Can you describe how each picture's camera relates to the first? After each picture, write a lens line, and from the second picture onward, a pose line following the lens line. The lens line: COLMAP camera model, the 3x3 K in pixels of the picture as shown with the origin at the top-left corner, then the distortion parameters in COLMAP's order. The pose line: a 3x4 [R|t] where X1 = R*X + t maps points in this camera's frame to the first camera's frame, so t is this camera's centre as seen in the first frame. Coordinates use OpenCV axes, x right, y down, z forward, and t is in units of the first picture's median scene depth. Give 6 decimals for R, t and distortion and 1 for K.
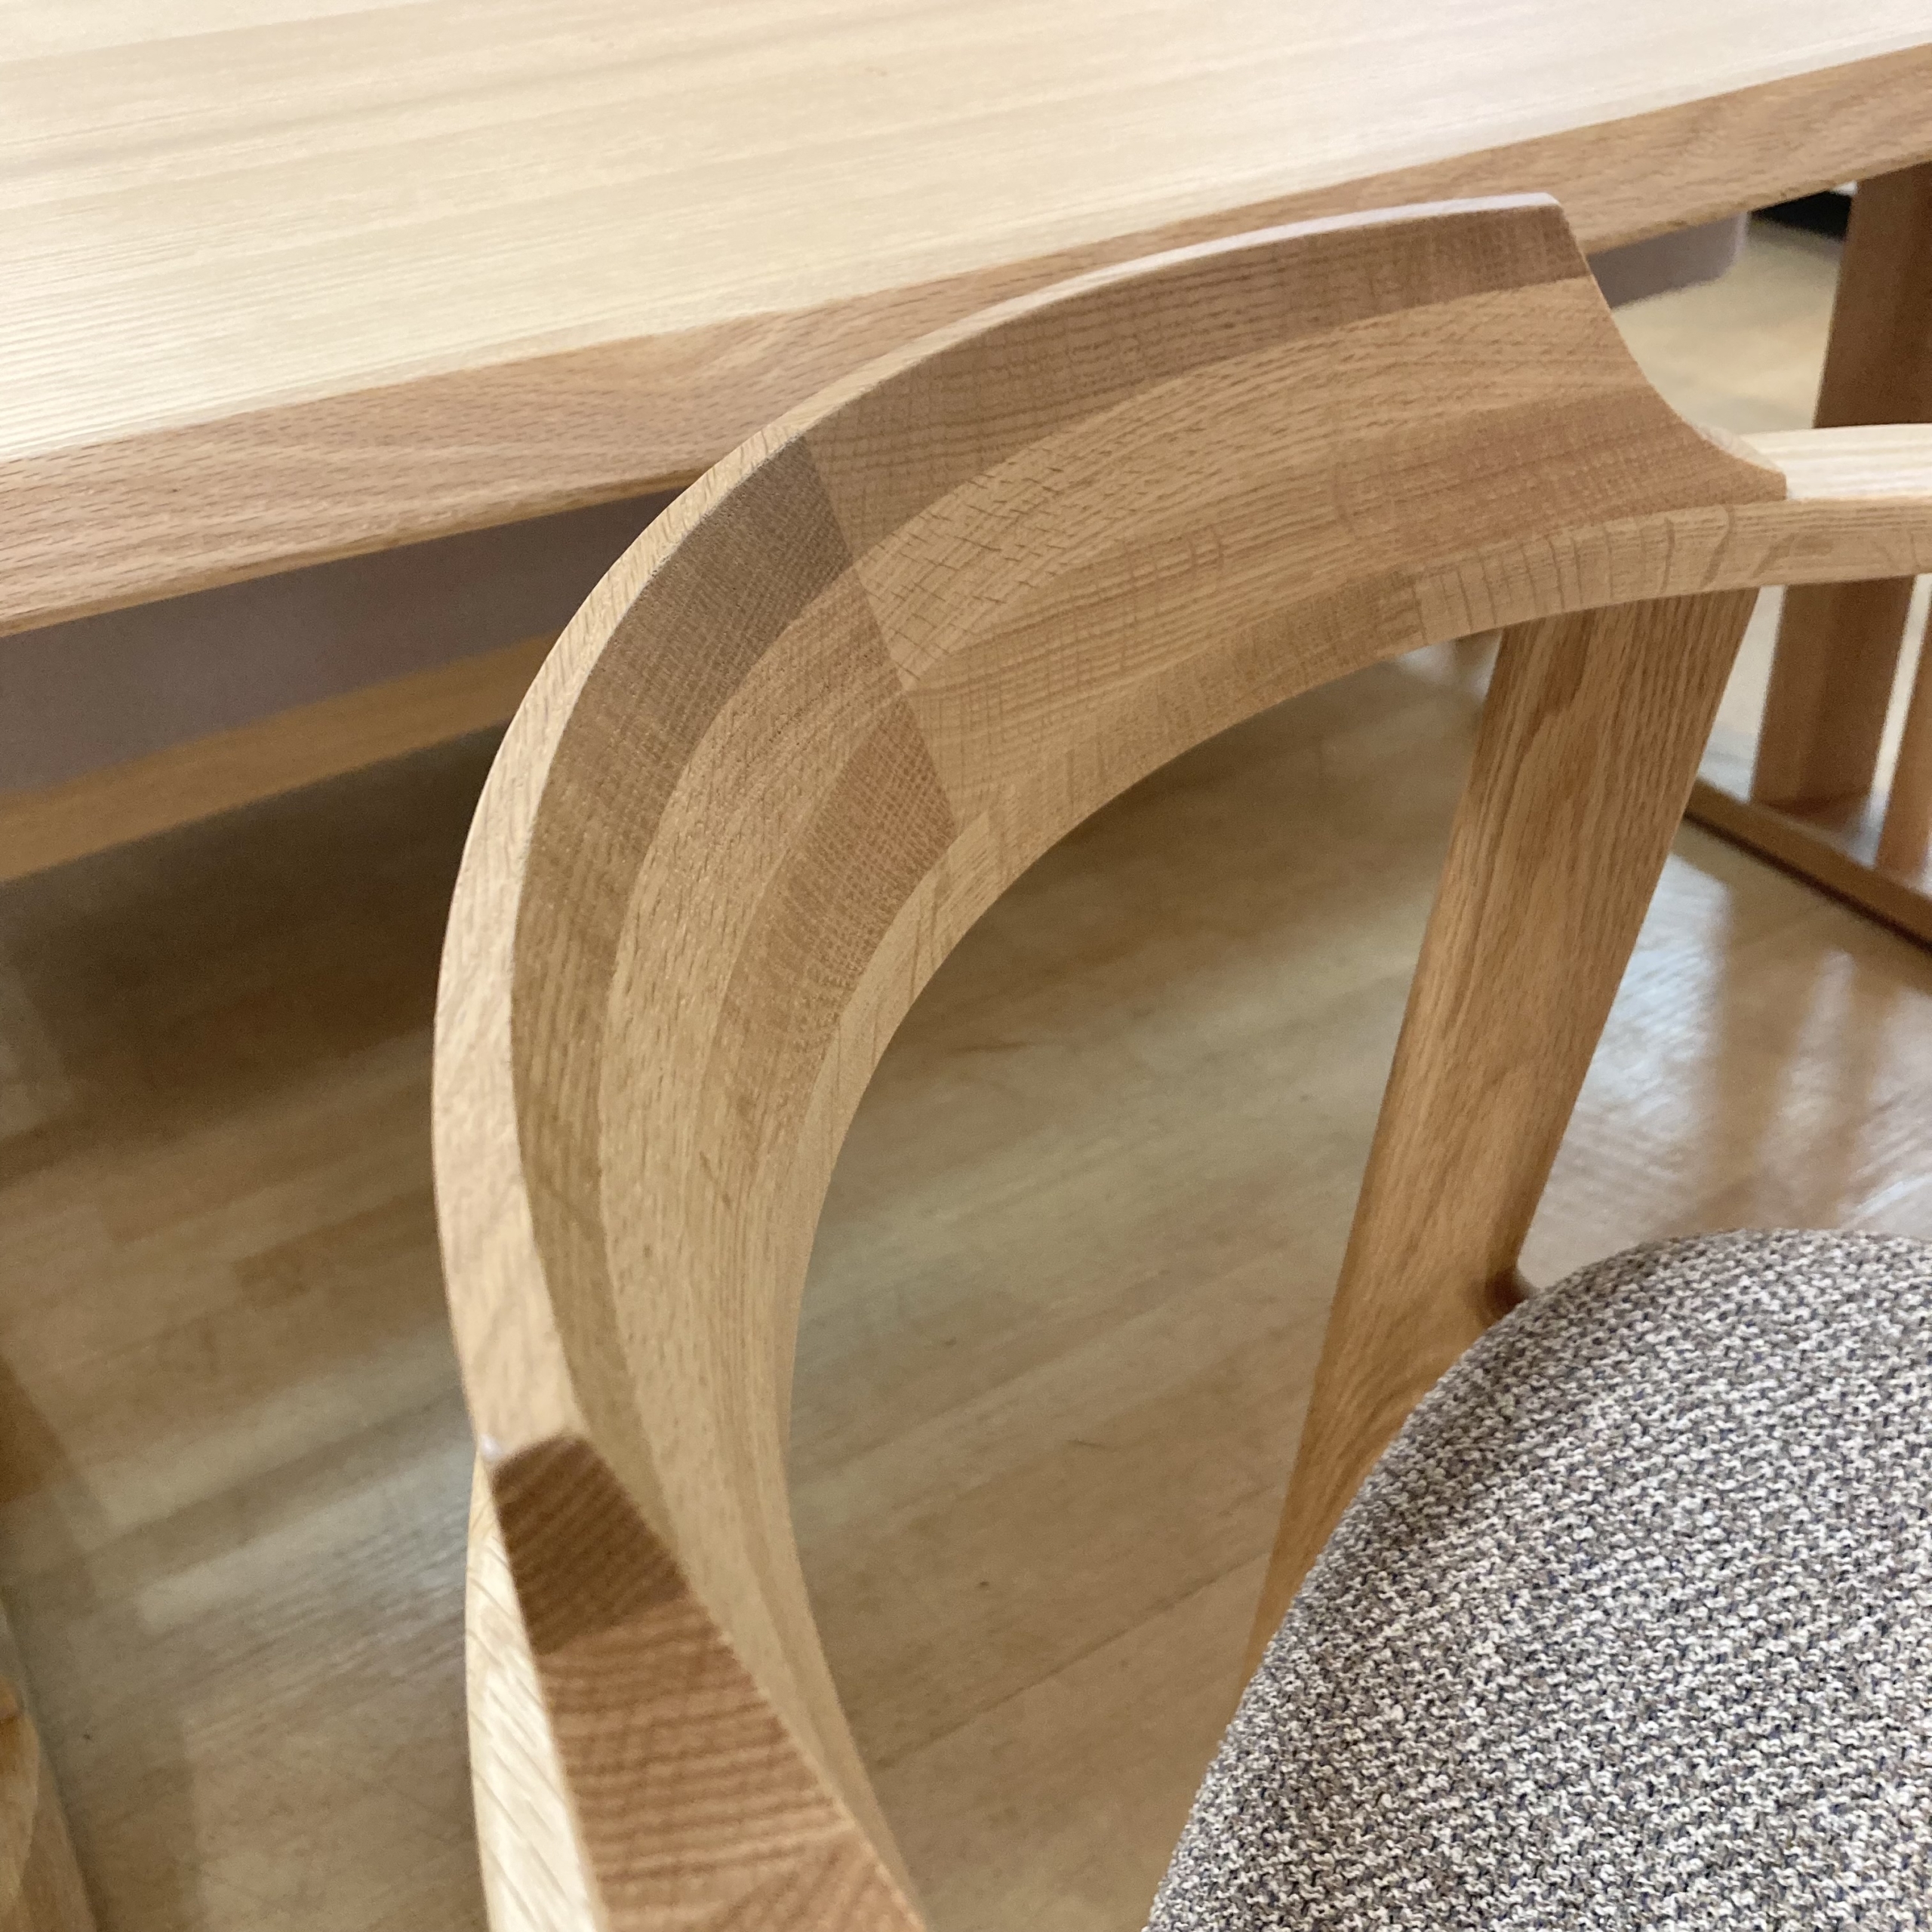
lens RADIAL K [[2106.4, 0, 966.0], [0, 2106.4, 966.0], [0, 0, 1]] dist [0.019755, -0.066596]
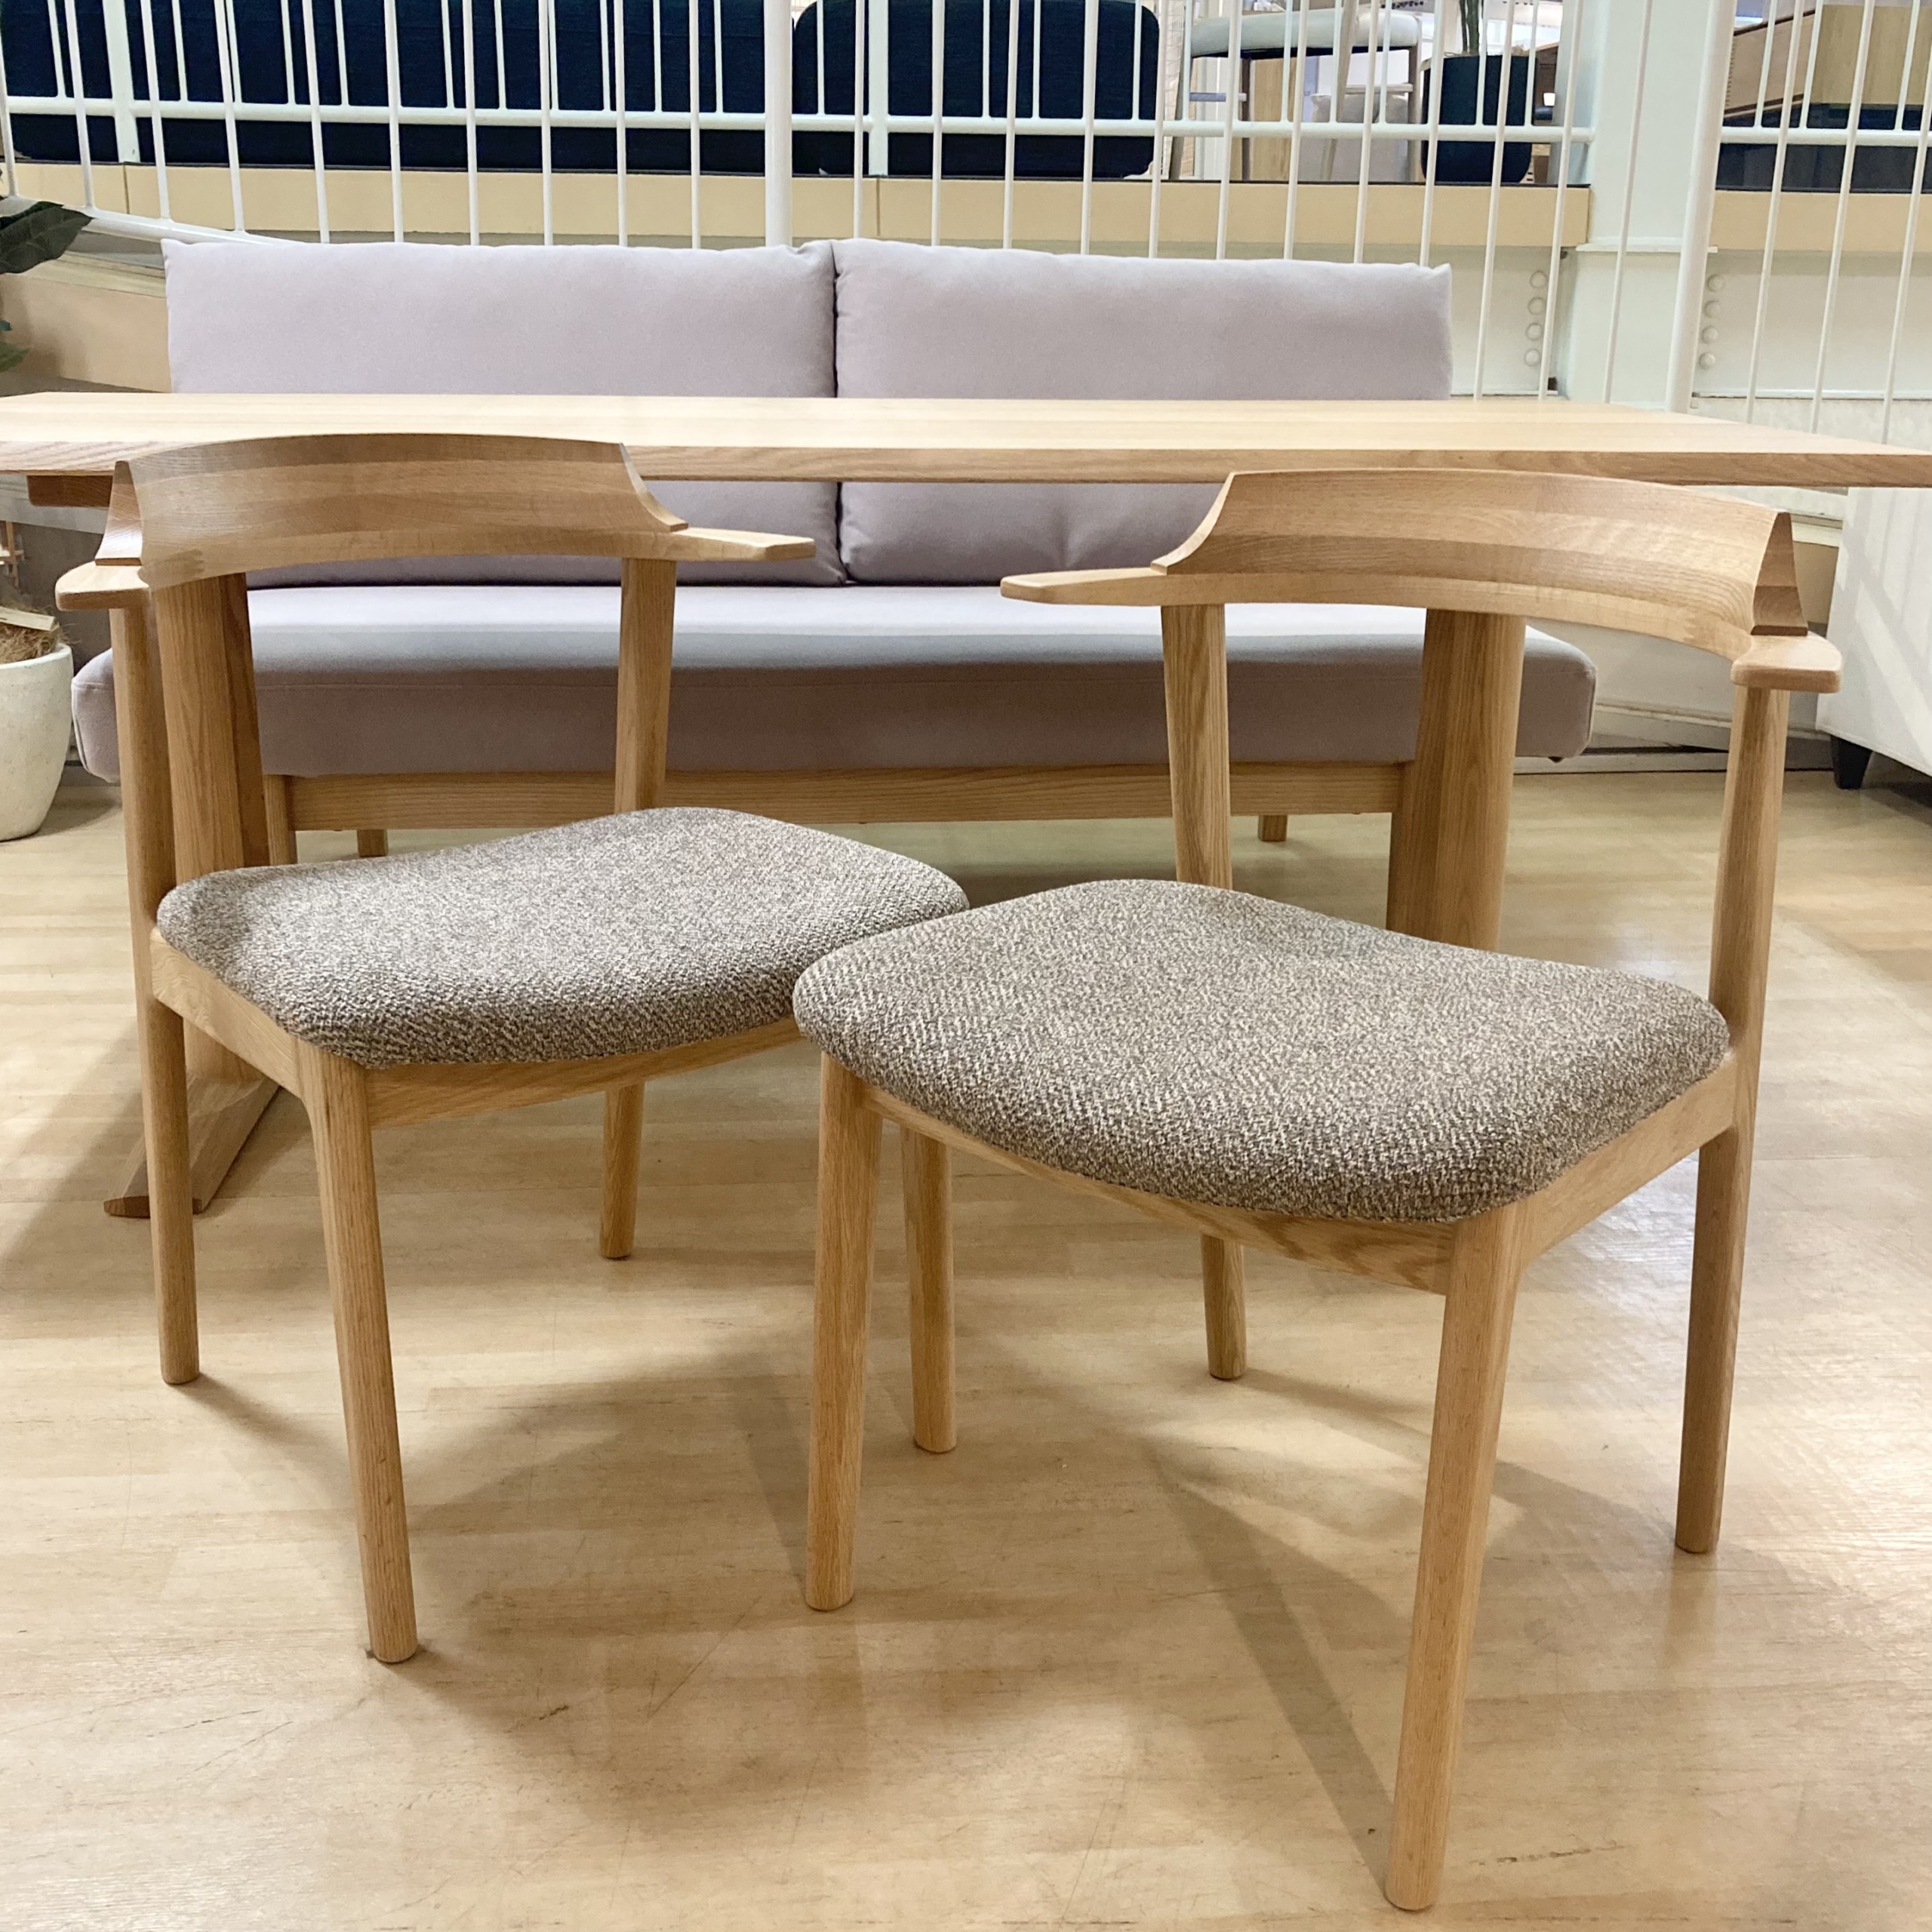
lens RADIAL K [[2106.4, 0, 966.0], [0, 2106.4, 966.0], [0, 0, 1]] dist [0.019755, -0.066596]
pose [[0.891455, 0.196150, -0.408452, 2.793758], [-0.300311, 0.930787, -0.208444, 1.194623], [0.339295, 0.308481, 0.888661, -1.983898]]
